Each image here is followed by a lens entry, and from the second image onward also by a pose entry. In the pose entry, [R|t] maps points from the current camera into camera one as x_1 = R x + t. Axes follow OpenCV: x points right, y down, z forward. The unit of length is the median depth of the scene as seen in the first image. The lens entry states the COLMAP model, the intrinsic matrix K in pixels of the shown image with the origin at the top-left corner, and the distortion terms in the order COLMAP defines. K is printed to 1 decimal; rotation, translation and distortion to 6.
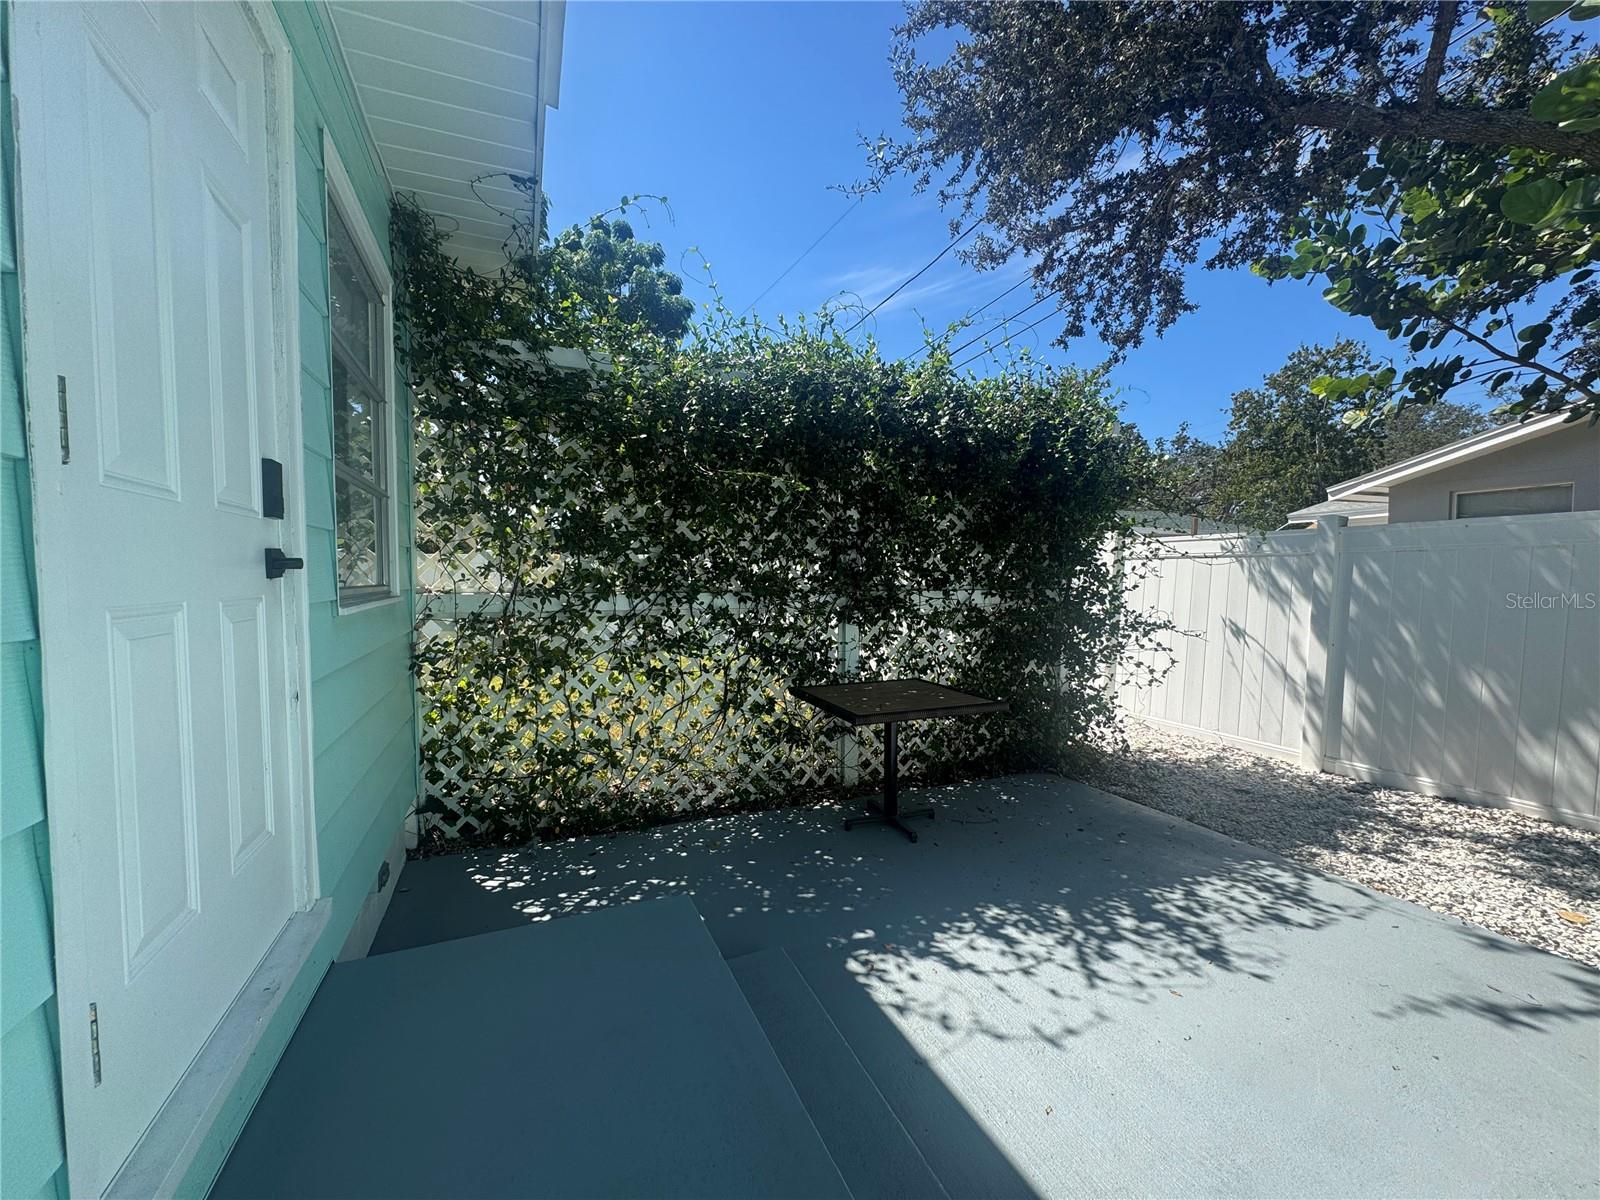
lens RADIAL K [[637.6, 0, 799.0], [0, 637.6, 599.0], [0, 0, 1]] dist [-0.000870, -0.000064]
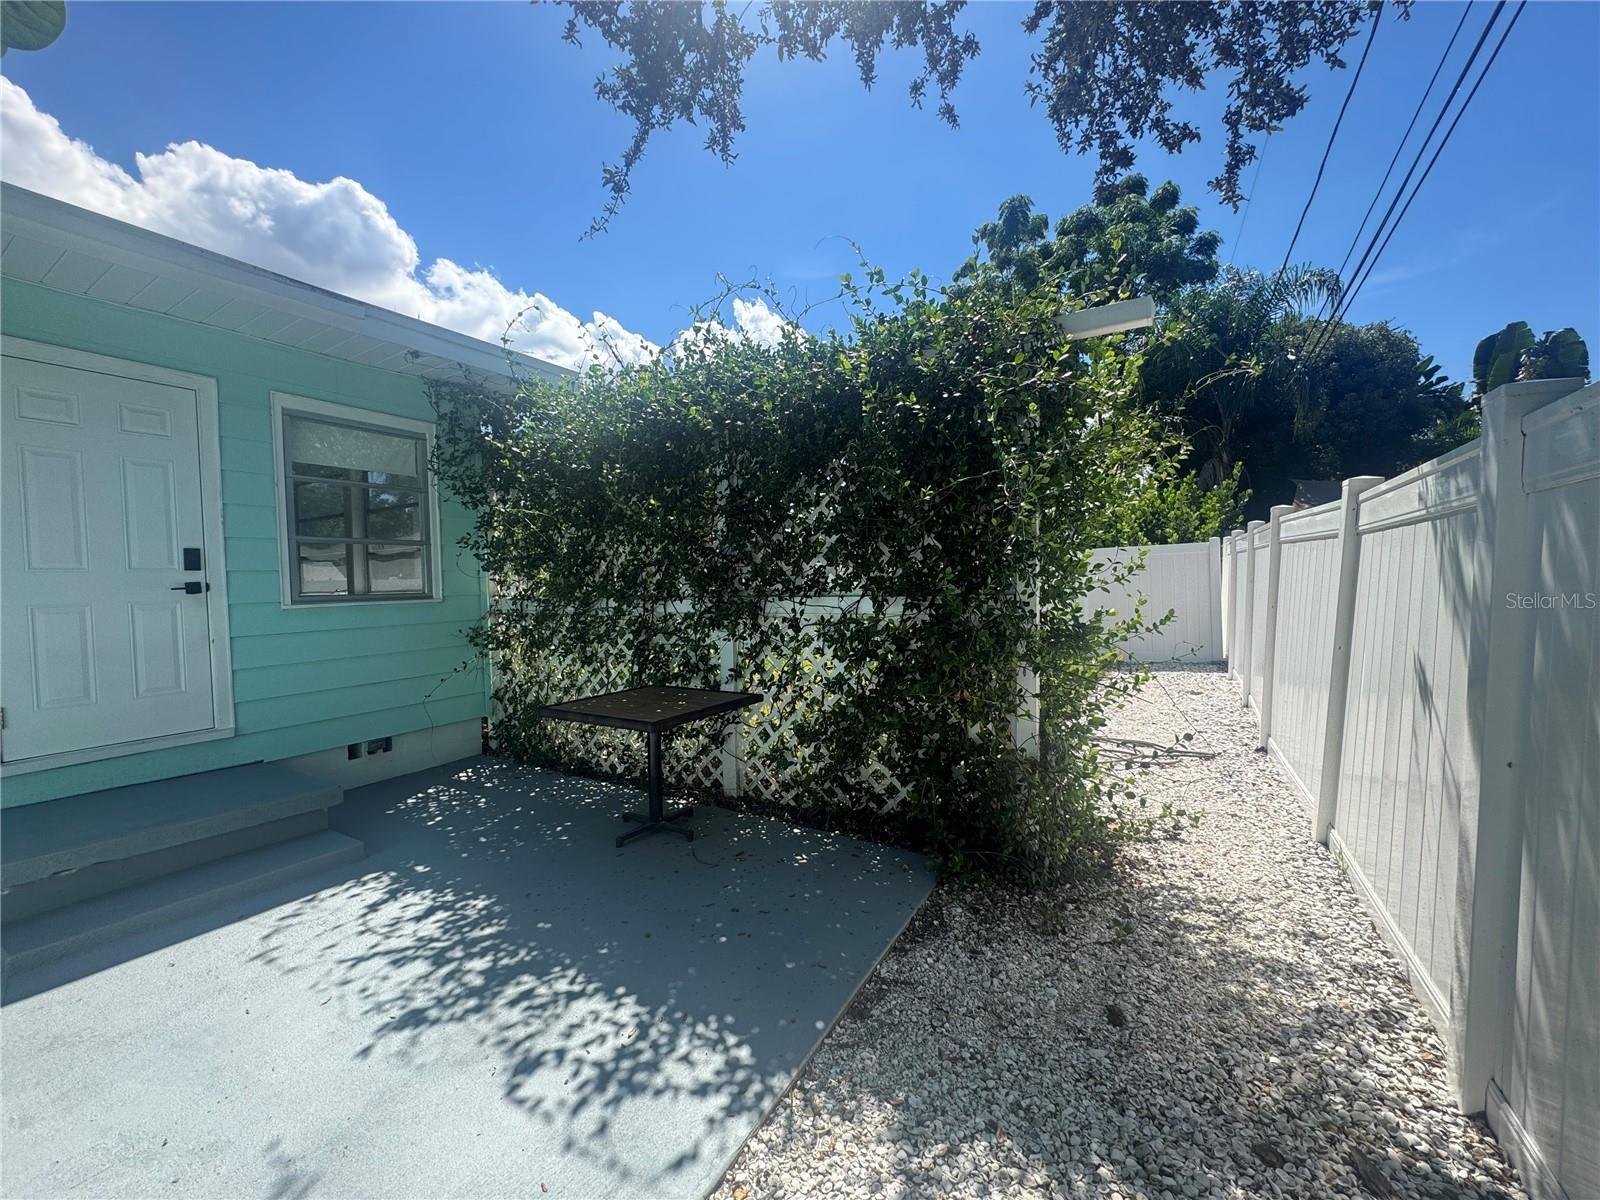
lens RADIAL K [[637.6, 0, 799.0], [0, 637.6, 599.0], [0, 0, 1]] dist [-0.000870, -0.000064]
pose [[0.582902, 0.009795, -0.812483, 1.494805], [-0.006809, 0.999951, 0.007170, -0.025776], [0.812514, 0.001353, 0.582941, 0.826976]]
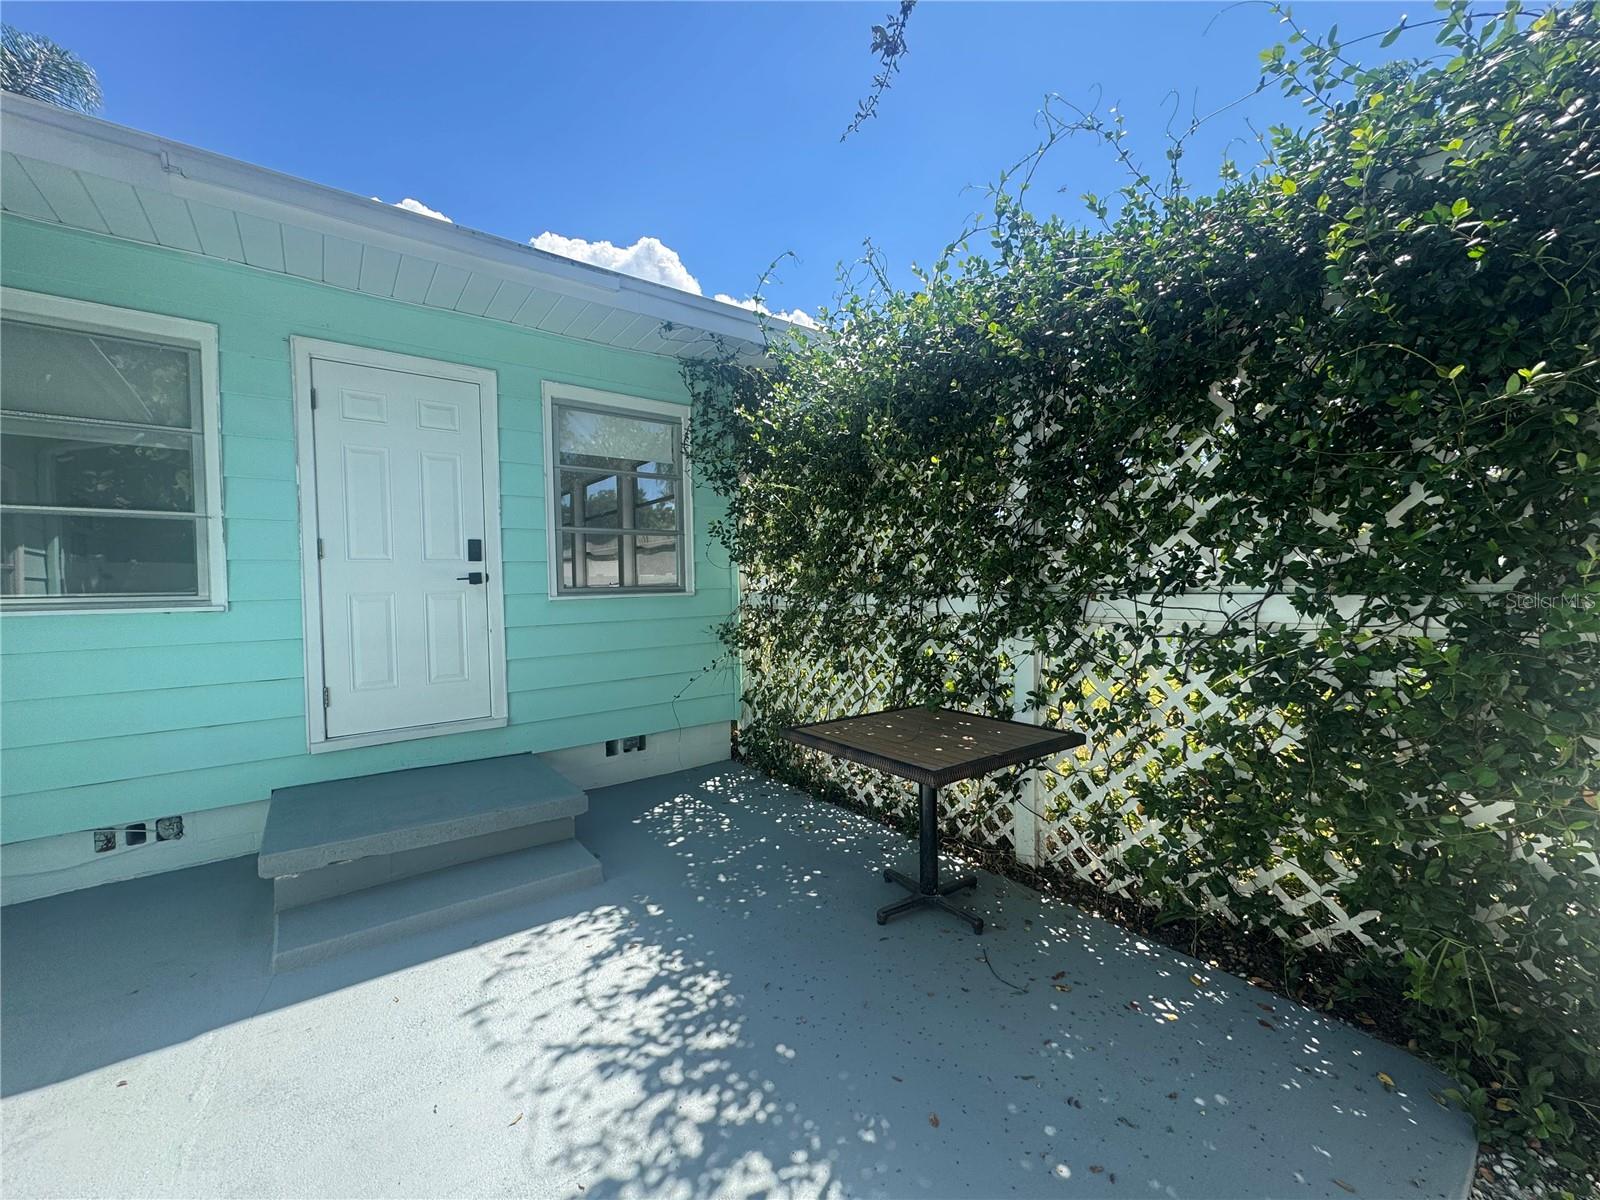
lens RADIAL K [[637.6, 0, 799.0], [0, 637.6, 599.0], [0, 0, 1]] dist [-0.000870, -0.000064]
pose [[0.241965, 0.019088, -0.970097, 1.137256], [-0.017036, 0.999736, 0.015422, -0.018948], [0.970135, 0.012795, 0.242227, 0.921853]]
